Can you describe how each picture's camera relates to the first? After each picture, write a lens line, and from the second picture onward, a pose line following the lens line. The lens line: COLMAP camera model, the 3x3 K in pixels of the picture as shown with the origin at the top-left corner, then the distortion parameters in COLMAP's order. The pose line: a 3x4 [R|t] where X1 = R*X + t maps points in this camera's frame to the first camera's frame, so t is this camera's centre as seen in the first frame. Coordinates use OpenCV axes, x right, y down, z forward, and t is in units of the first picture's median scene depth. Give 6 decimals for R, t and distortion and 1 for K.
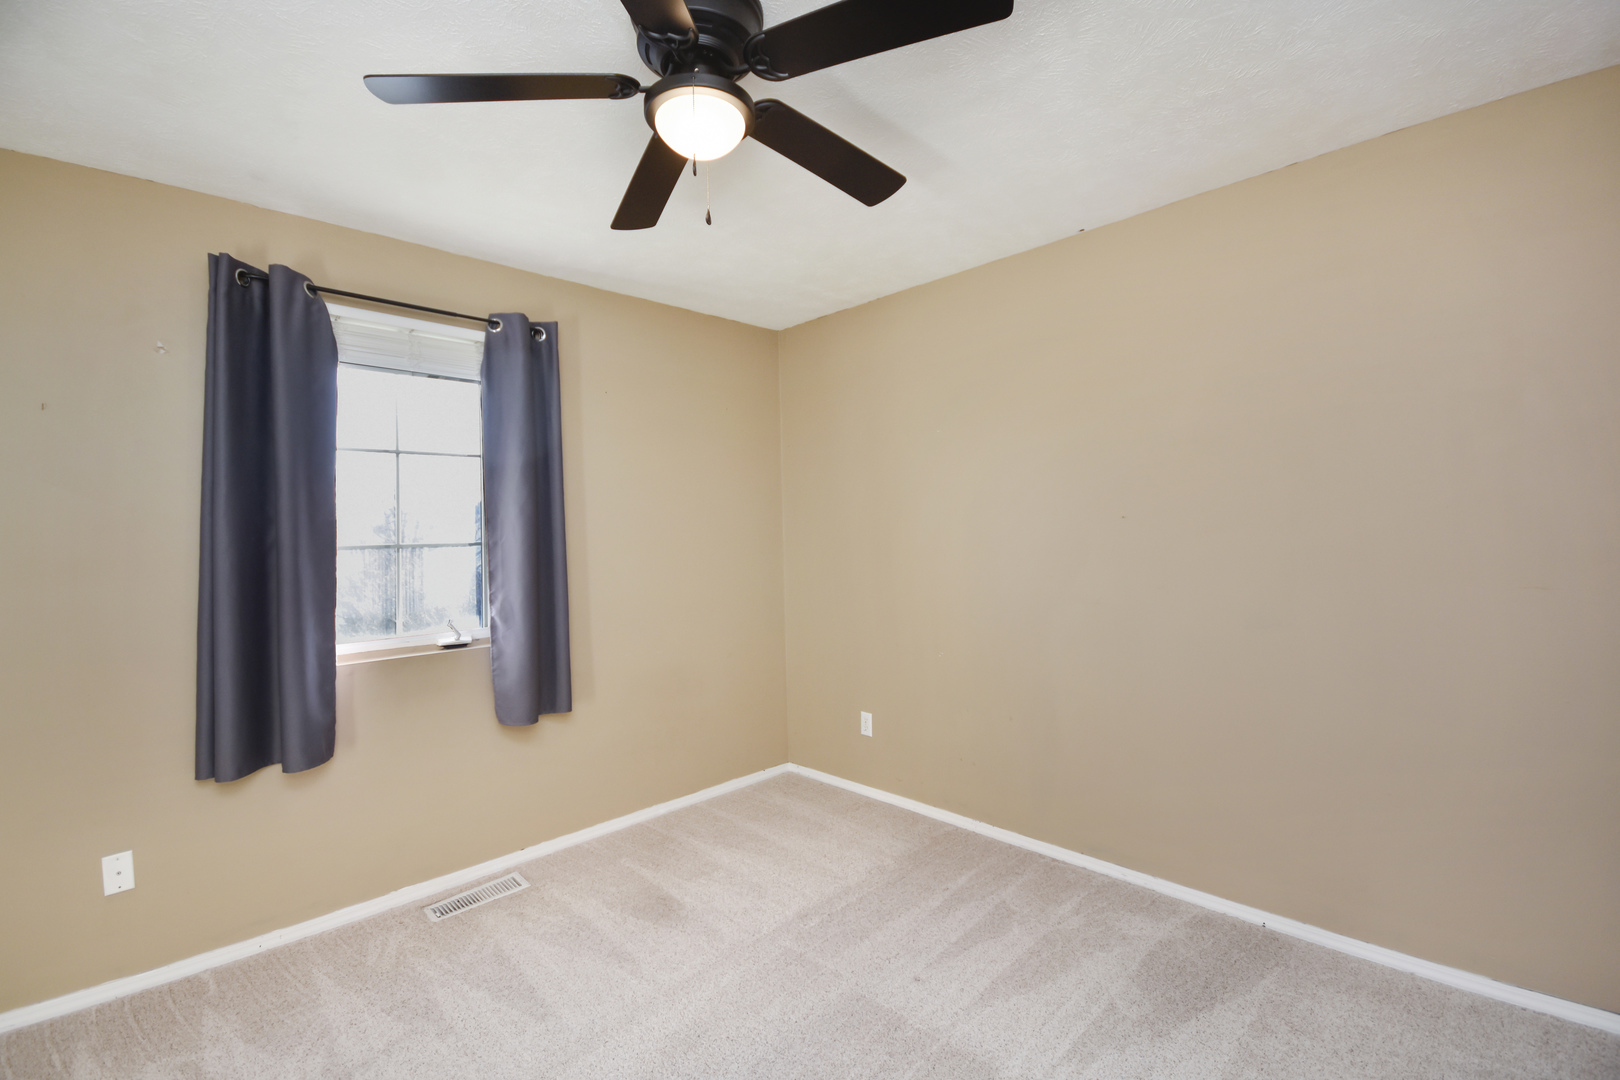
lens RADIAL K [[700.1, 0, 807.2], [0, 700.1, 529.6], [0, 0, 1]] dist [-0.002053, -0.000592]
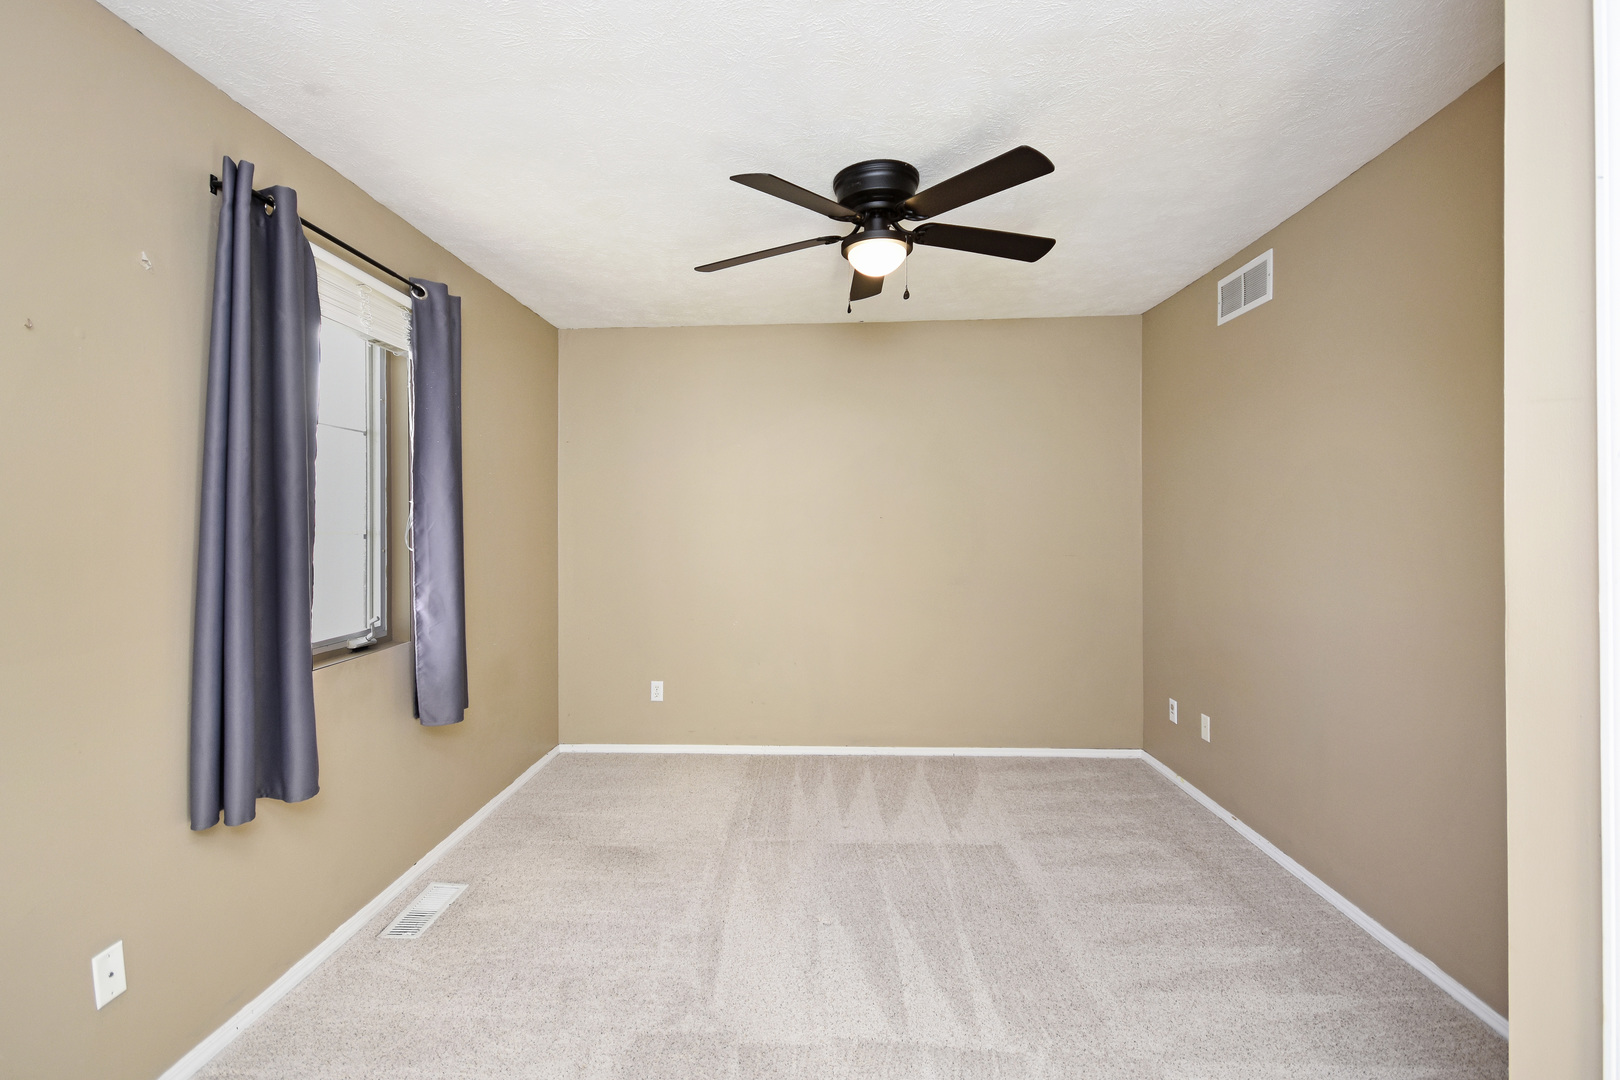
lens RADIAL K [[726.3, 0, 802.2], [0, 726.3, 532.8], [0, 0, 1]] dist [0.001763, 0.000219]
pose [[0.719739, 0.015094, 0.694081, -0.788902], [-0.027089, 0.999613, 0.006352, 0.002172], [-0.693716, -0.023374, 0.719869, -0.036757]]
